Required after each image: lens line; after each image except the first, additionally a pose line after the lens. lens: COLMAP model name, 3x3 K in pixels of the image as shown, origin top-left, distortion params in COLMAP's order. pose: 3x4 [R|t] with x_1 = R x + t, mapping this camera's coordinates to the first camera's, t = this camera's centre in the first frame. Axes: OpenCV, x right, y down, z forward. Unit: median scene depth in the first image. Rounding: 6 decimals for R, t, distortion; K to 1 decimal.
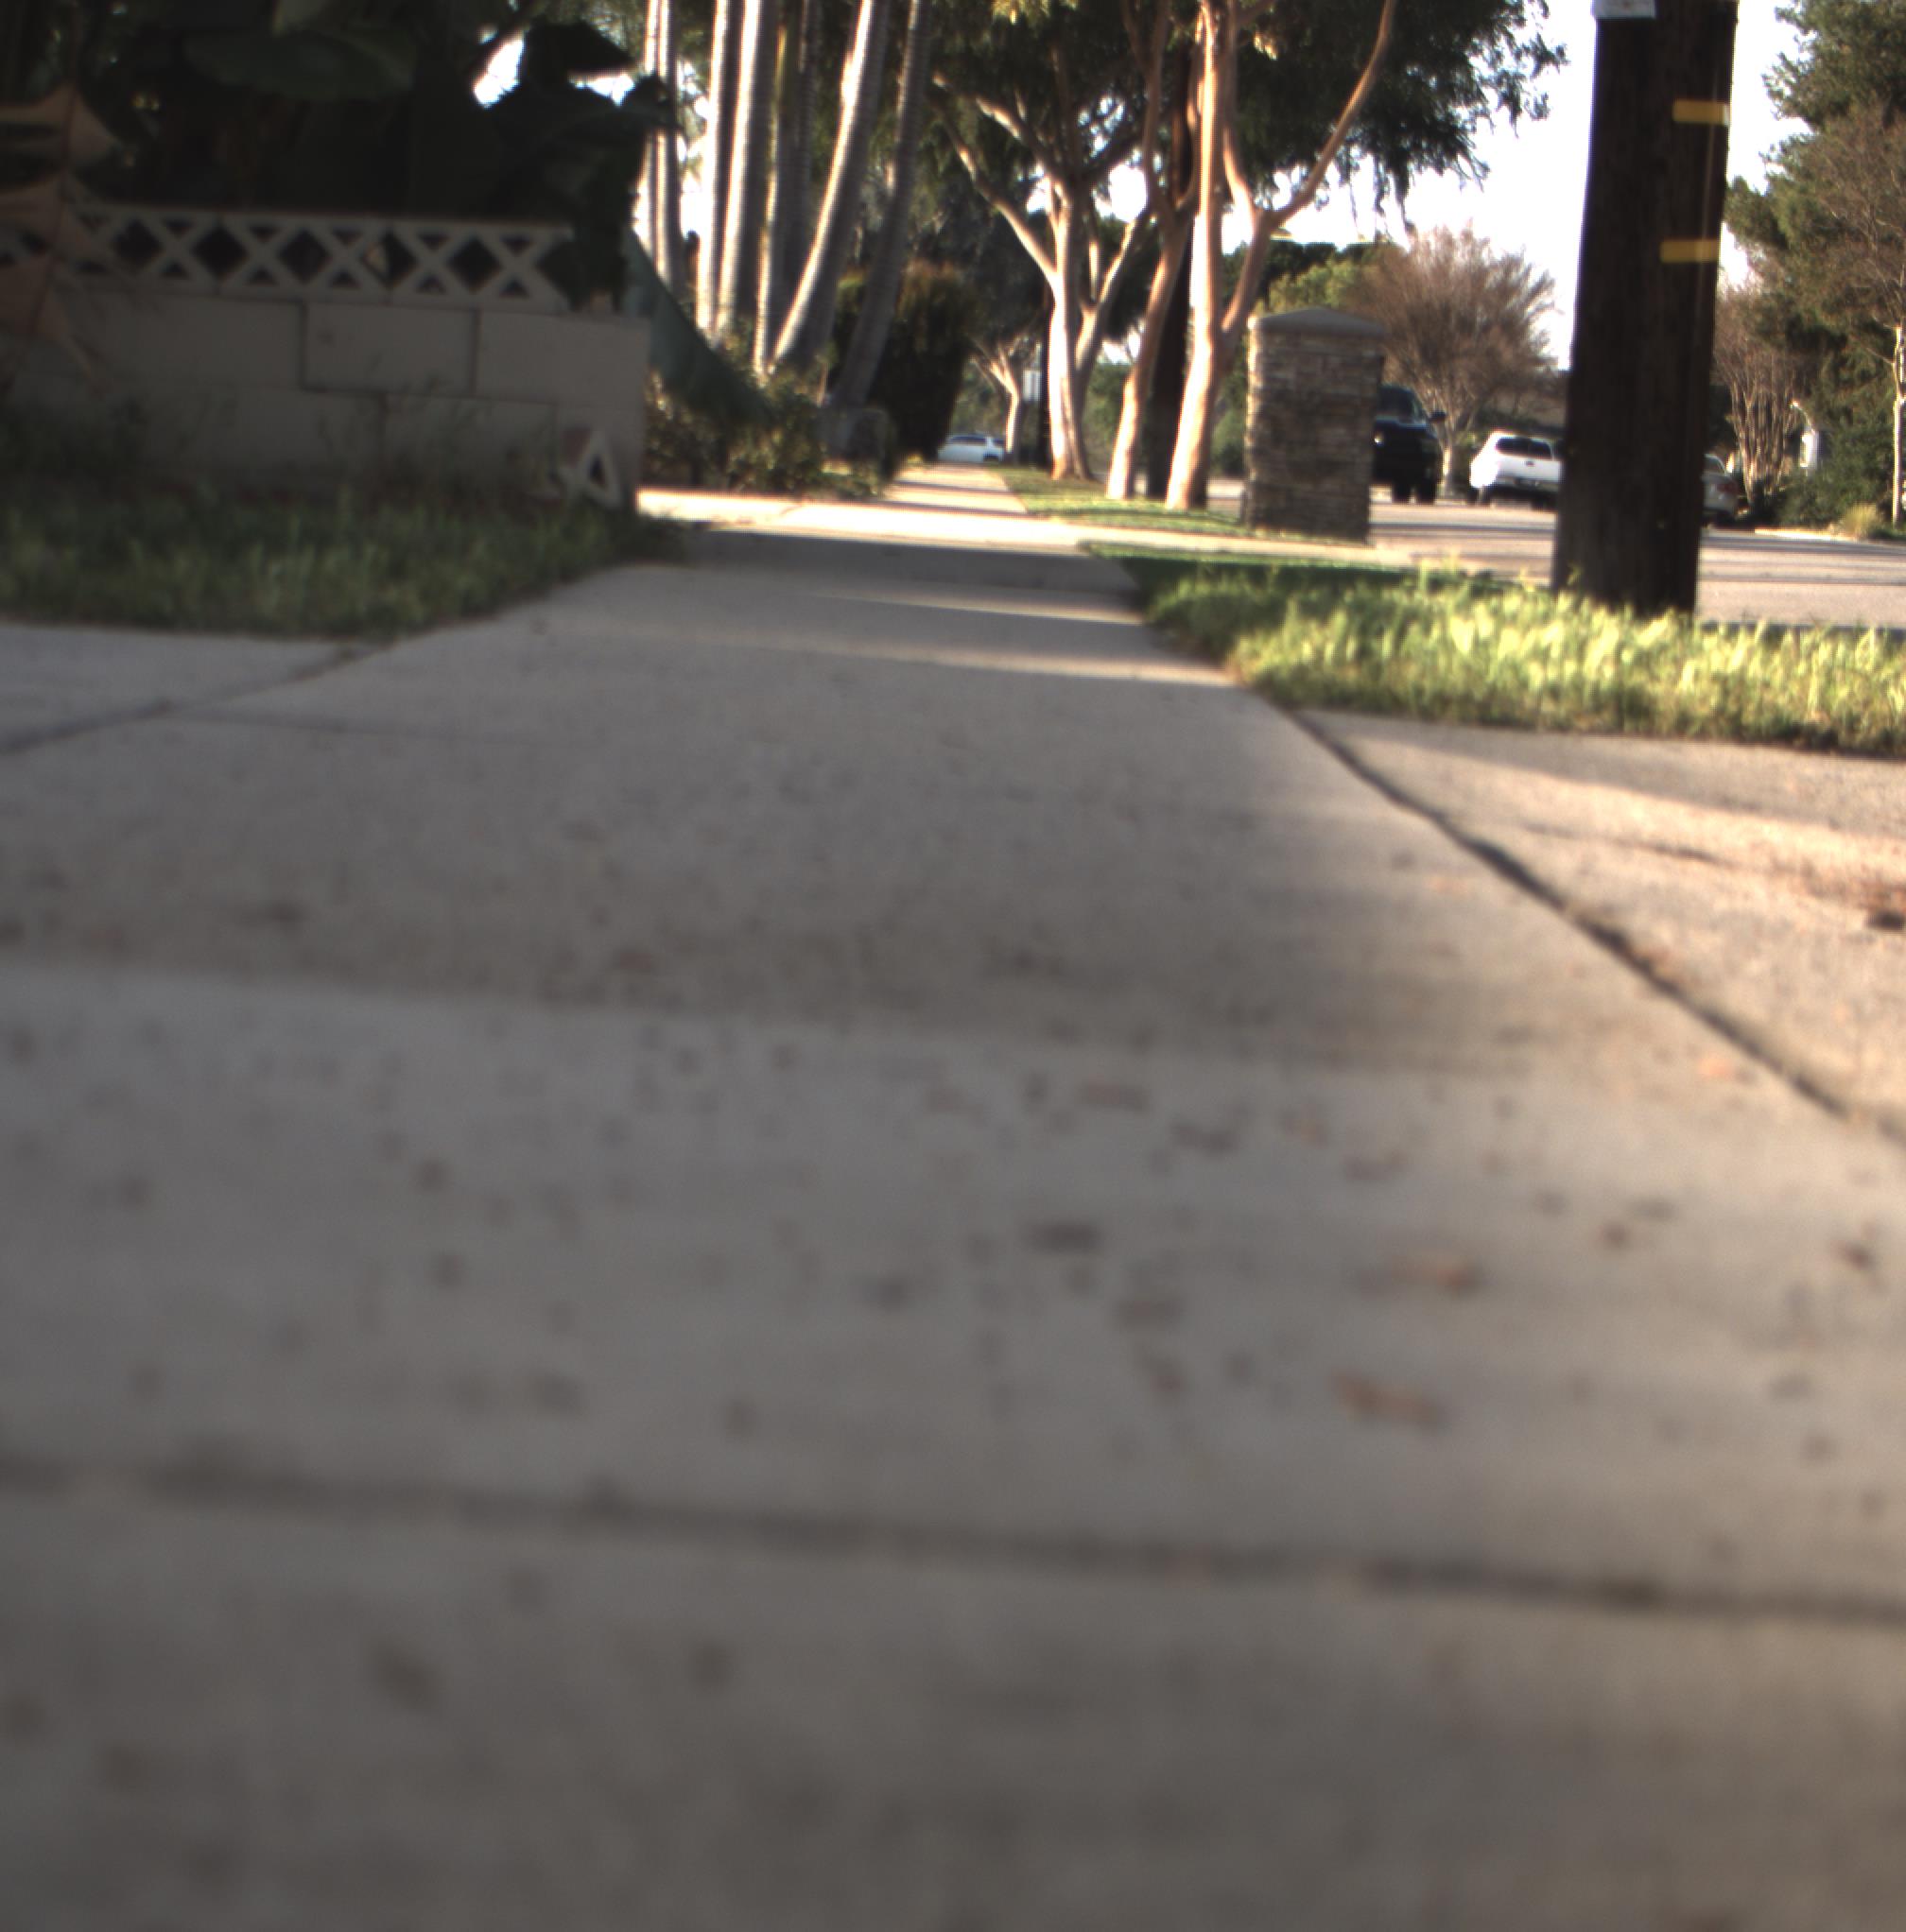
lens RADIAL K [[4479.7, 0, 798.6], [0, 4479.7, 963.6], [0, 0, 1]] dist [-0.117107, 0.831117]
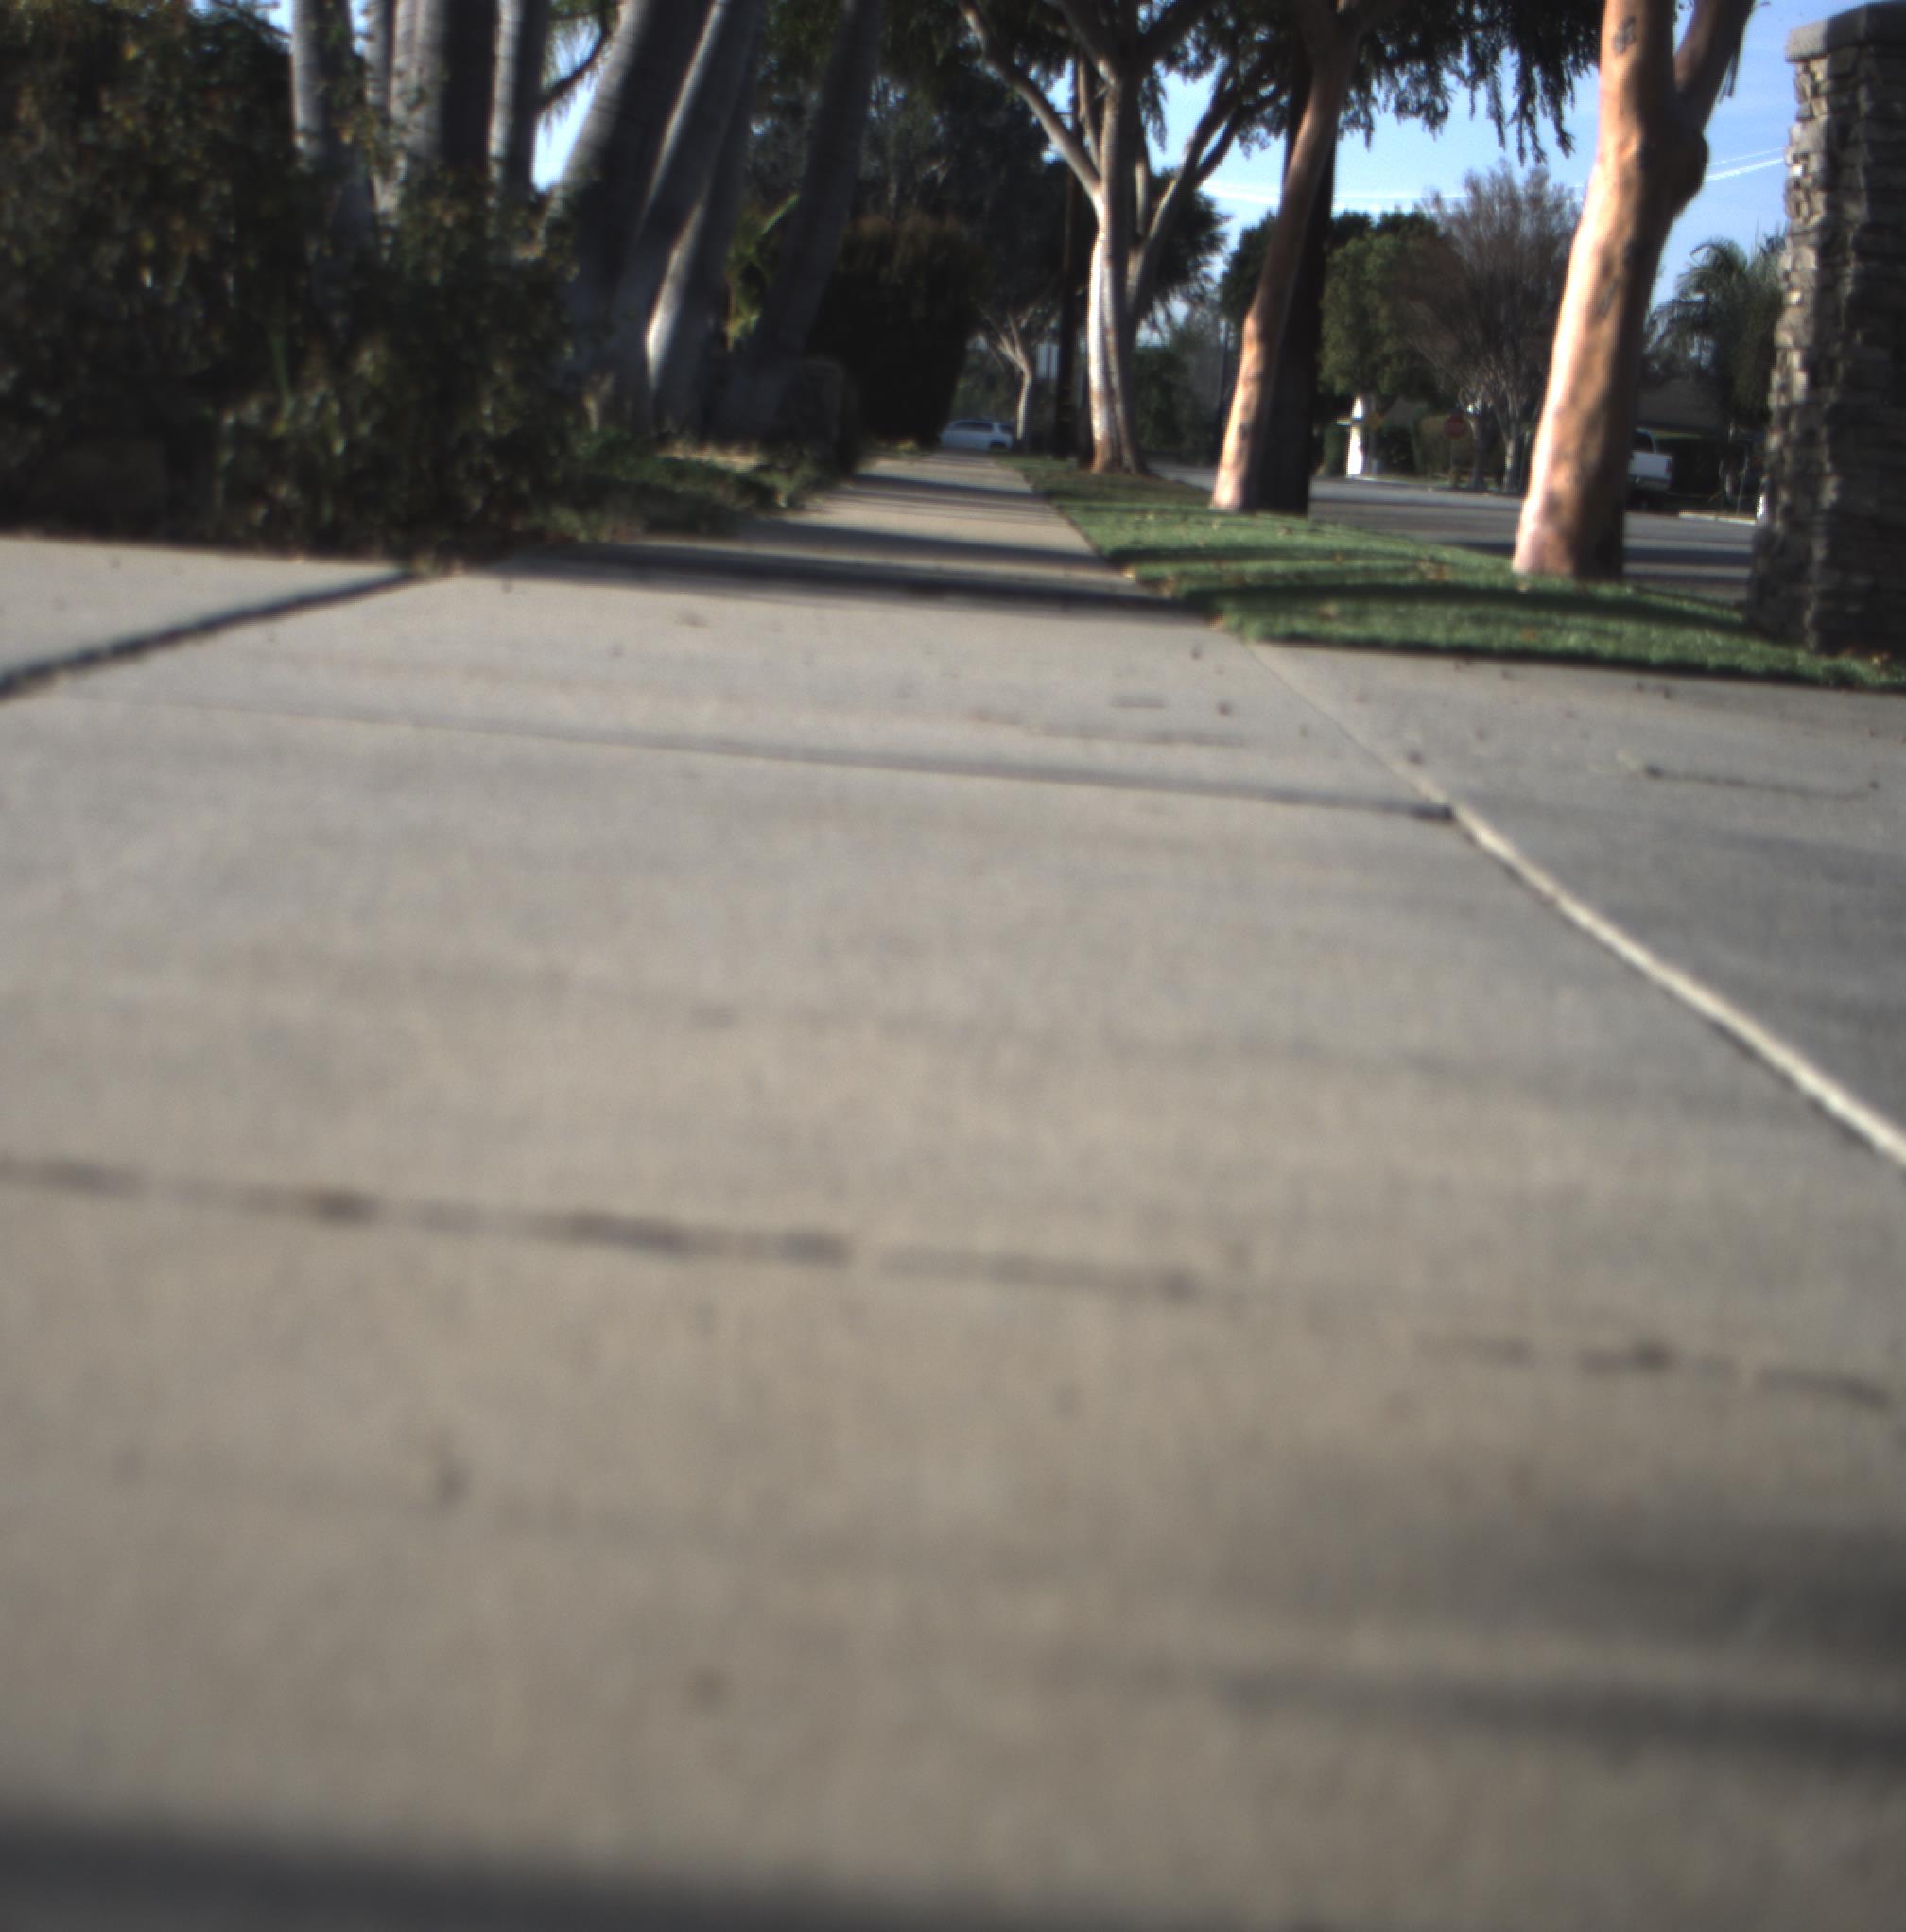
lens RADIAL K [[4476.3, 0, 786.2], [0, 4476.3, 963.3], [0, 0, 1]] dist [-0.122241, 0.748673]
pose [[0.999952, 0.009366, -0.002891, 0.009796], [-0.009358, 0.999952, 0.003060, -0.028153], [0.002920, -0.003033, 0.999991, 0.253438]]
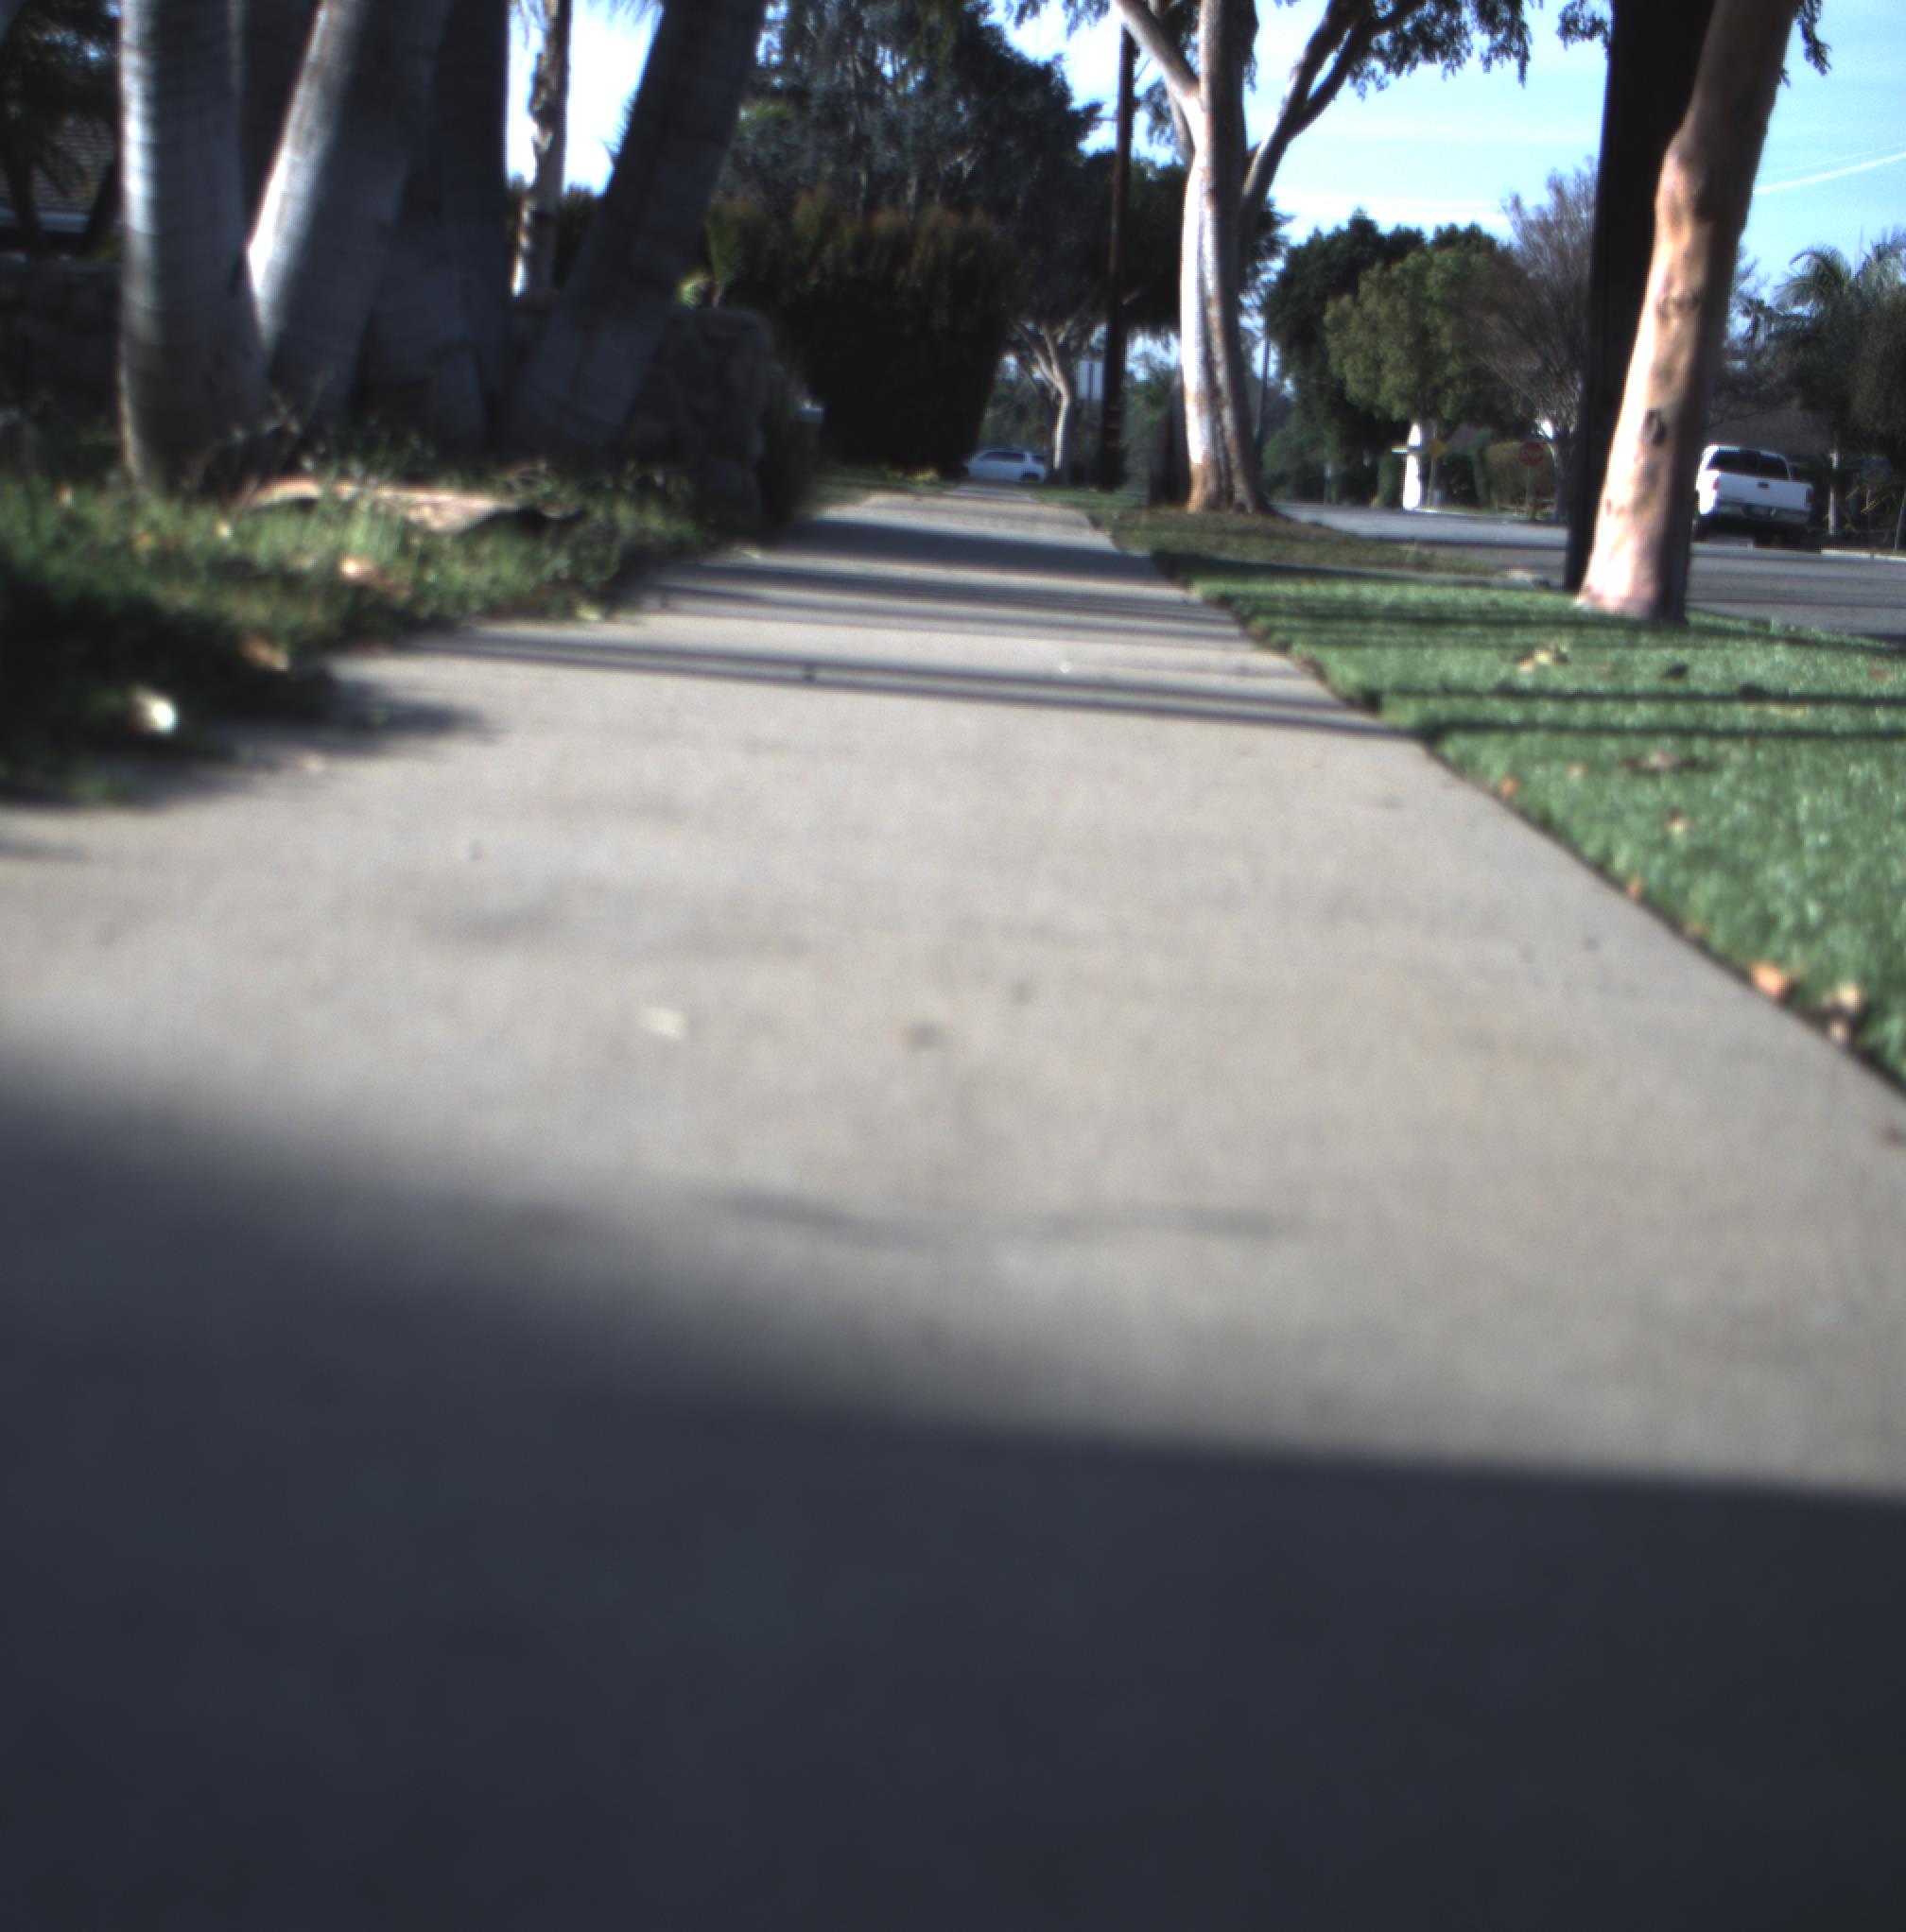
lens RADIAL K [[4469.9, 0, 777.2], [0, 4469.9, 967.0], [0, 0, 1]] dist [-0.108309, 0.566350]
pose [[0.999914, 0.005319, -0.012015, 0.016561], [-0.005359, 0.999980, -0.003300, -0.050197], [0.011997, 0.003364, 0.999922, 0.452815]]
